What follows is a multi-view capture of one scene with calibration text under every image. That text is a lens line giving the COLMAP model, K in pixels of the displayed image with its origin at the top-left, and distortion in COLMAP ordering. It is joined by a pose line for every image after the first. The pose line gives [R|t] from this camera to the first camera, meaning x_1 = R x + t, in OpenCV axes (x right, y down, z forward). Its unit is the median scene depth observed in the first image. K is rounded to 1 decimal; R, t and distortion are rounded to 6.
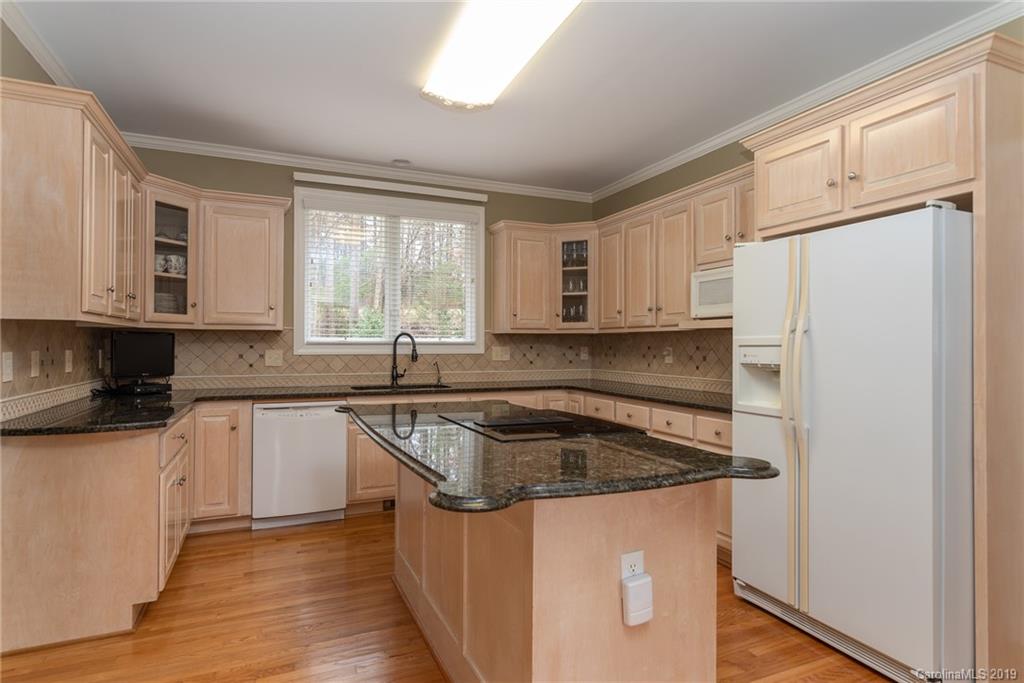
lens RADIAL K [[553.2, 0, 512.0], [0, 553.2, 341.5], [0, 0, 1]] dist [0.001578, 0.000279]
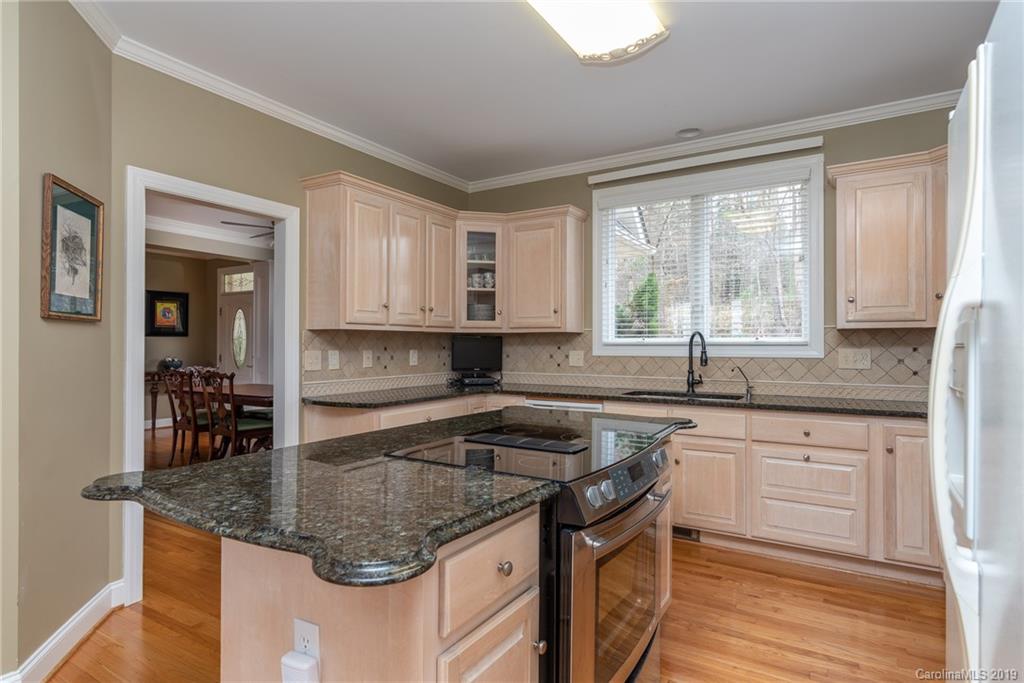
lens RADIAL K [[553.2, 0, 512.0], [0, 553.2, 341.5], [0, 0, 1]] dist [0.001578, 0.000279]
pose [[0.564486, -0.005564, -0.825424, 0.361430], [0.007825, 0.999968, -0.001389, -0.001868], [0.825405, -0.005675, 0.564512, 0.299859]]
